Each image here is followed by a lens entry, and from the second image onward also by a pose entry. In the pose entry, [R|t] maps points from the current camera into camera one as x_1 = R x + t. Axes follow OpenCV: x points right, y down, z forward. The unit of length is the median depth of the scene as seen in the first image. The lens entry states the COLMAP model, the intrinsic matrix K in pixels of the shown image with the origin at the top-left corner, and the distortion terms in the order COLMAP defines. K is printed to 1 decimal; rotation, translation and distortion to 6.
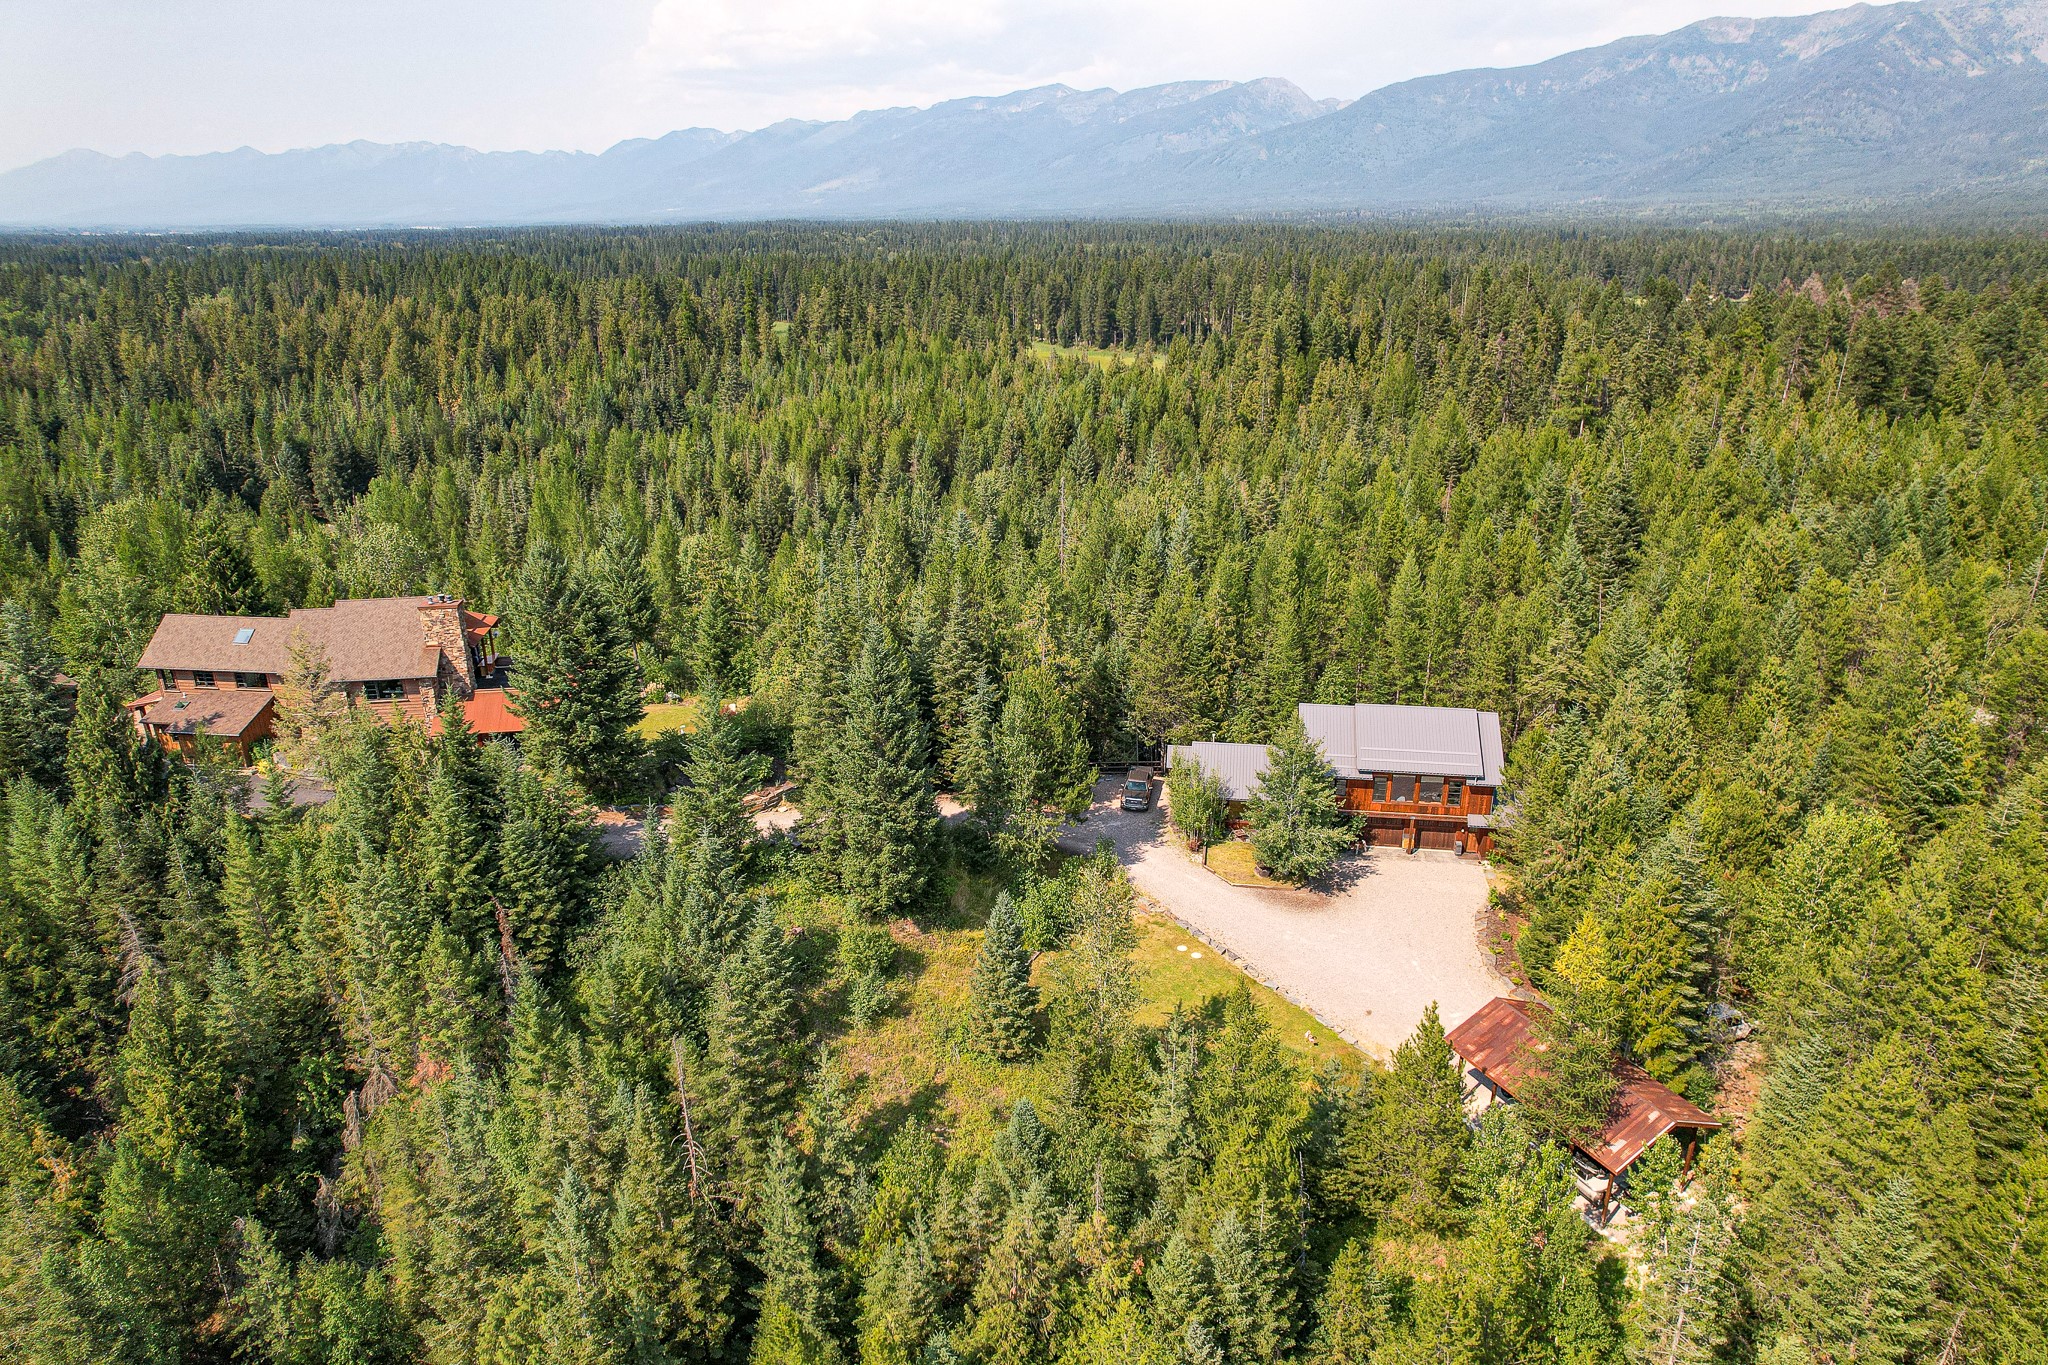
lens RADIAL K [[1315.7, 0, 1019.9], [0, 1315.7, 686.1], [0, 0, 1]] dist [-0.036581, 0.000576]
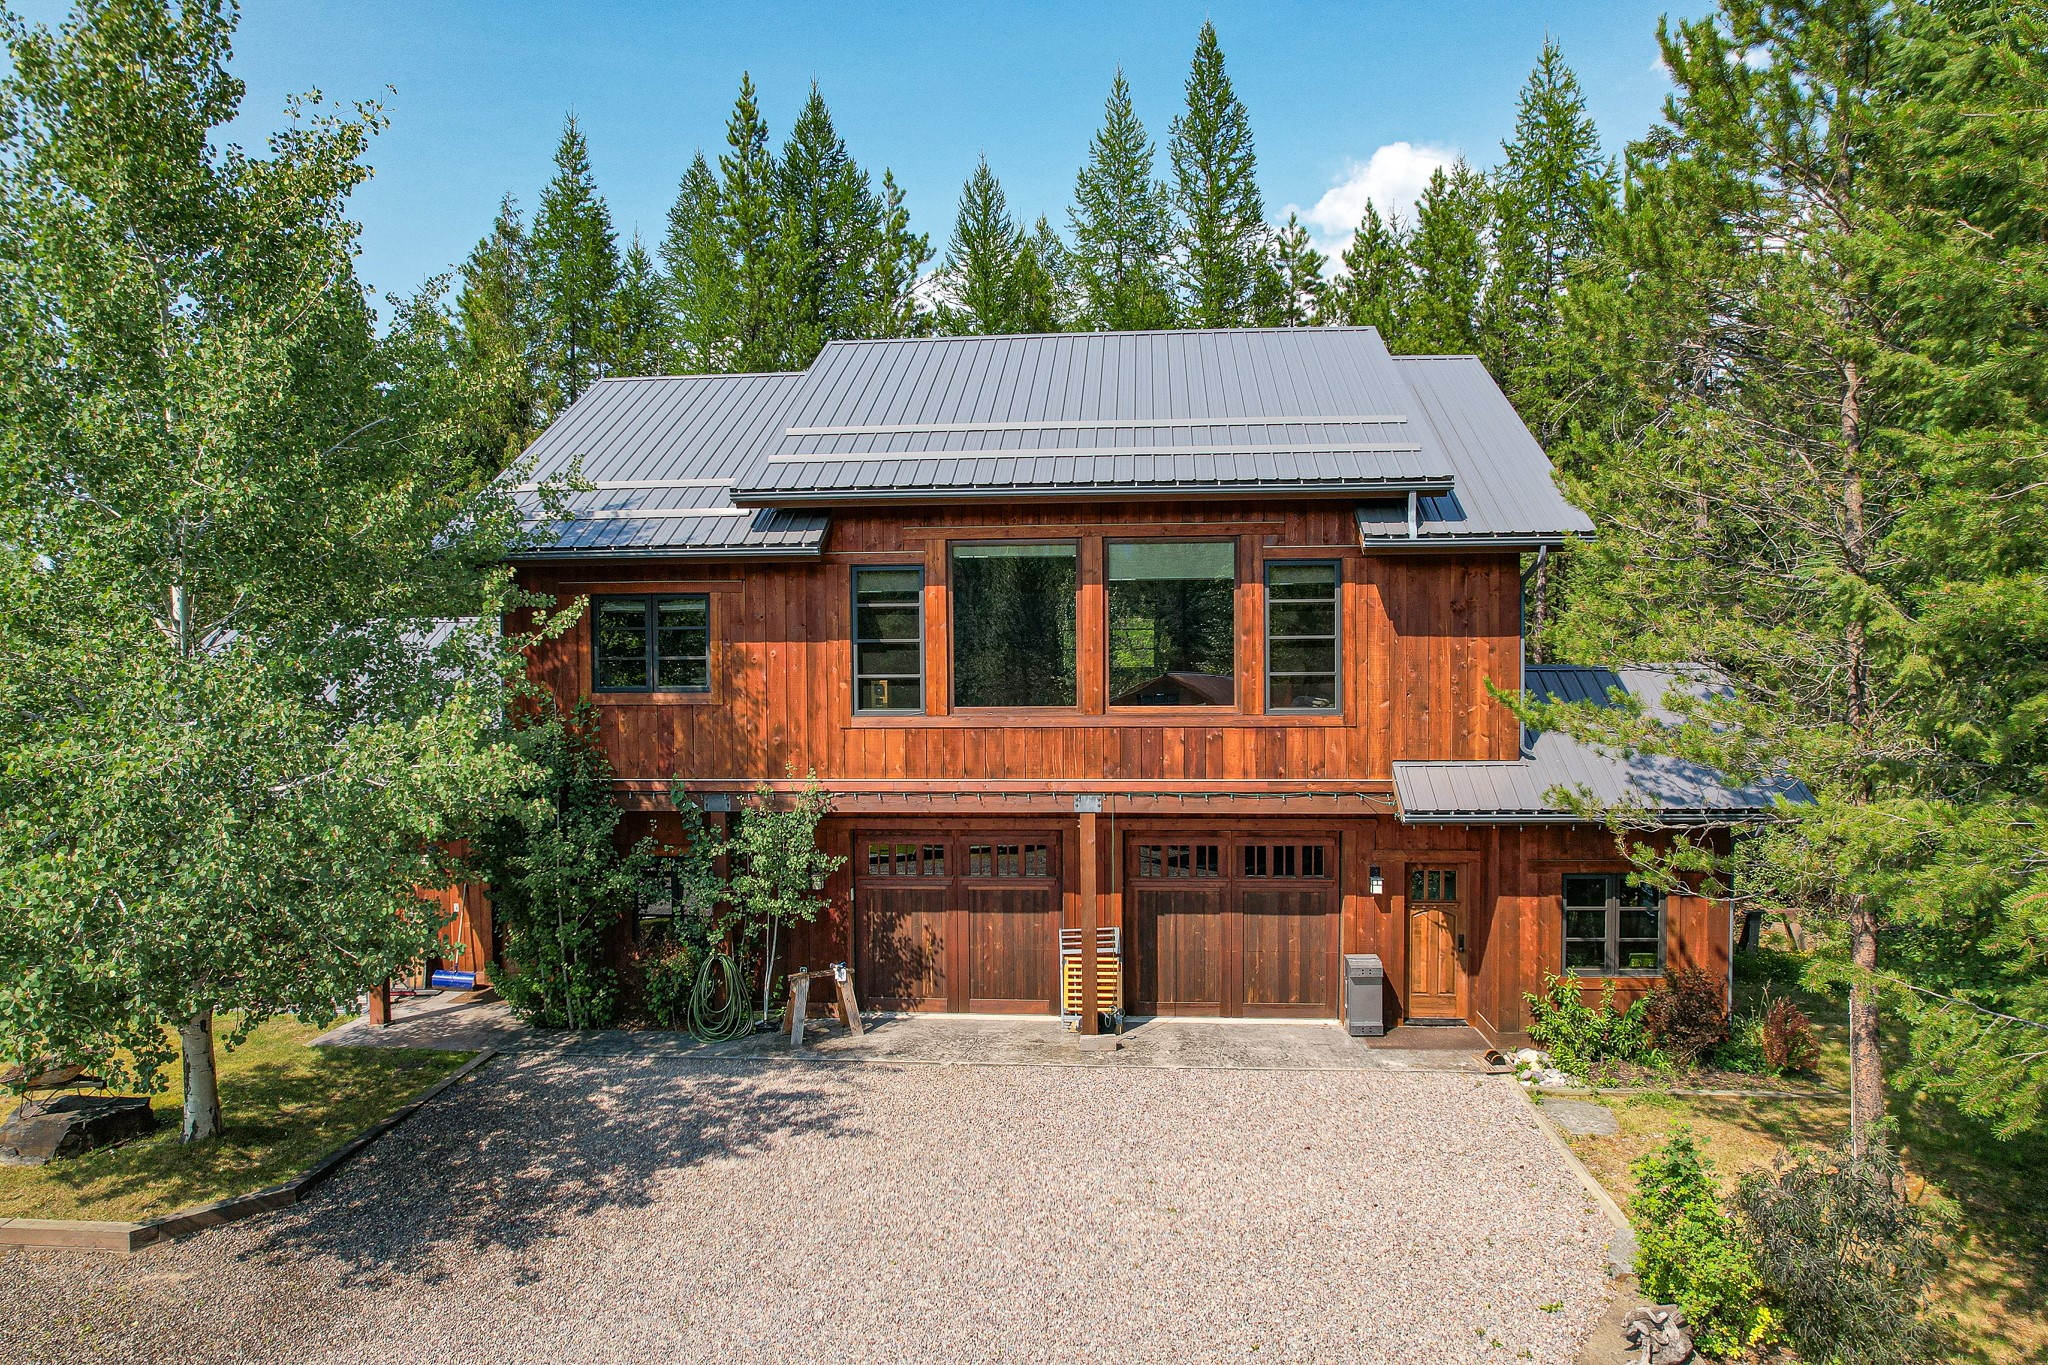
lens RADIAL K [[1315.7, 0, 1026.6], [0, 1315.7, 683.5], [0, 0, 1]] dist [-0.036581, 0.000576]
pose [[0.999071, 0.006004, 0.042679, 0.285480], [0.008744, 0.941421, -0.337121, 0.144569], [-0.042203, 0.337181, 0.940494, 0.833615]]
